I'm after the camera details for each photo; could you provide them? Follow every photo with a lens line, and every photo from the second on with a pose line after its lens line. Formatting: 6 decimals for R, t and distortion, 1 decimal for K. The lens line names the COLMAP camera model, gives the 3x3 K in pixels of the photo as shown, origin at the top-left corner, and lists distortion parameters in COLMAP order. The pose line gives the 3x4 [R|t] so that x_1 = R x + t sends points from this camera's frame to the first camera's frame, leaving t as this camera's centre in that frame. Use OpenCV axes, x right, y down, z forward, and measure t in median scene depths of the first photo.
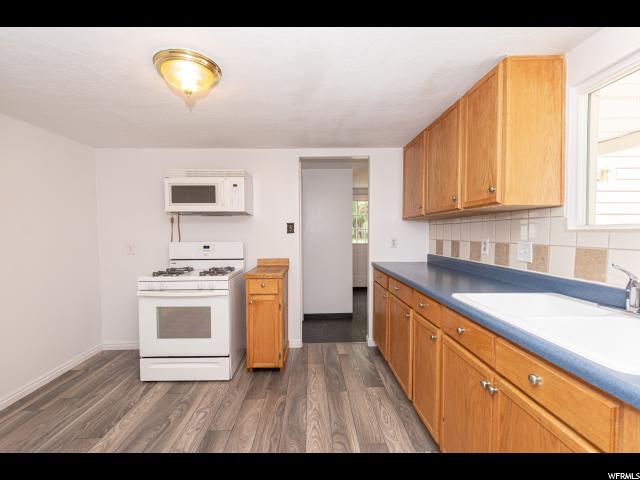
lens RADIAL K [[291.0, 0, 318.8], [0, 291.0, 240.8], [0, 0, 1]] dist [-0.001185, -0.001282]
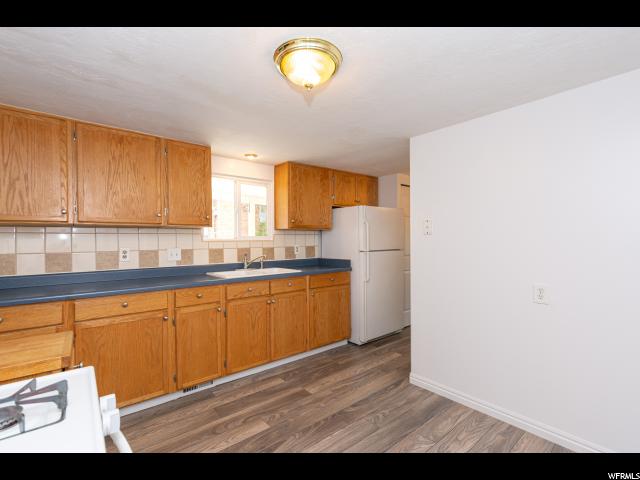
lens RADIAL K [[294.2, 0, 320.0], [0, 294.2, 240.0], [0, 0, 1]] dist [0.003041, 0.000086]
pose [[-0.622691, 0.012635, 0.782366, -0.882324], [0.036268, 0.999261, 0.012728, -0.027611], [-0.781627, 0.036300, -0.622689, 1.168546]]
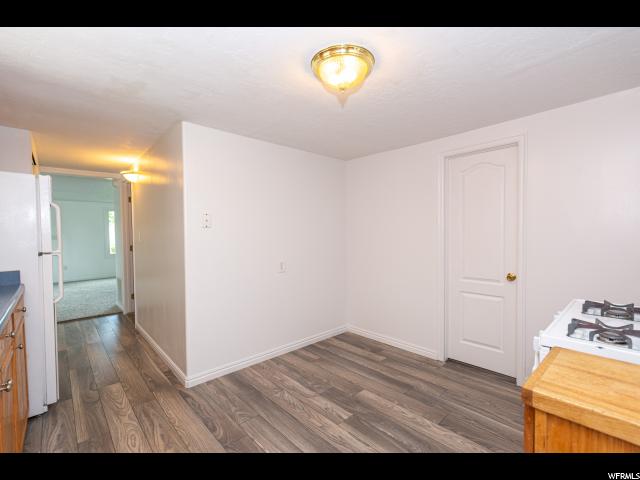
lens RADIAL K [[291.0, 0, 318.8], [0, 291.0, 240.8], [0, 0, 1]] dist [-0.001185, -0.001282]
pose [[-0.758291, 0.036093, -0.650916, 0.212736], [-0.002994, 0.998263, 0.058840, -0.037689], [0.651909, 0.046566, -0.756866, 1.285160]]
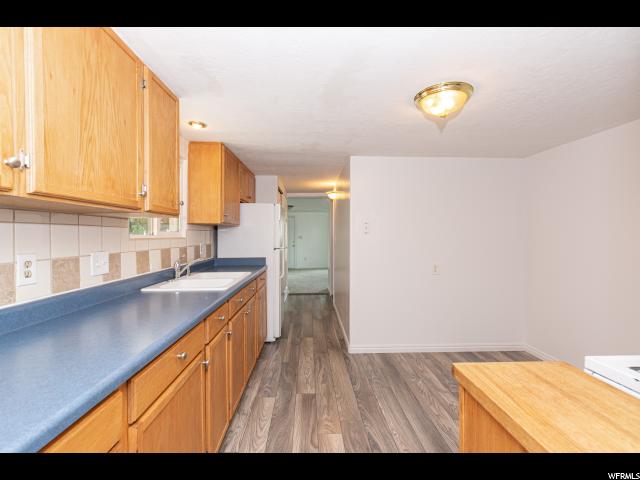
lens RADIAL K [[284.0, 0, 318.2], [0, 284.0, 238.1], [0, 0, 1]] dist [-0.000506, -0.000557]
pose [[-0.999942, 0.009776, -0.004530, 0.044532], [0.009588, 0.999168, 0.039652, -0.056123], [0.004914, 0.039606, -0.999203, 1.579070]]
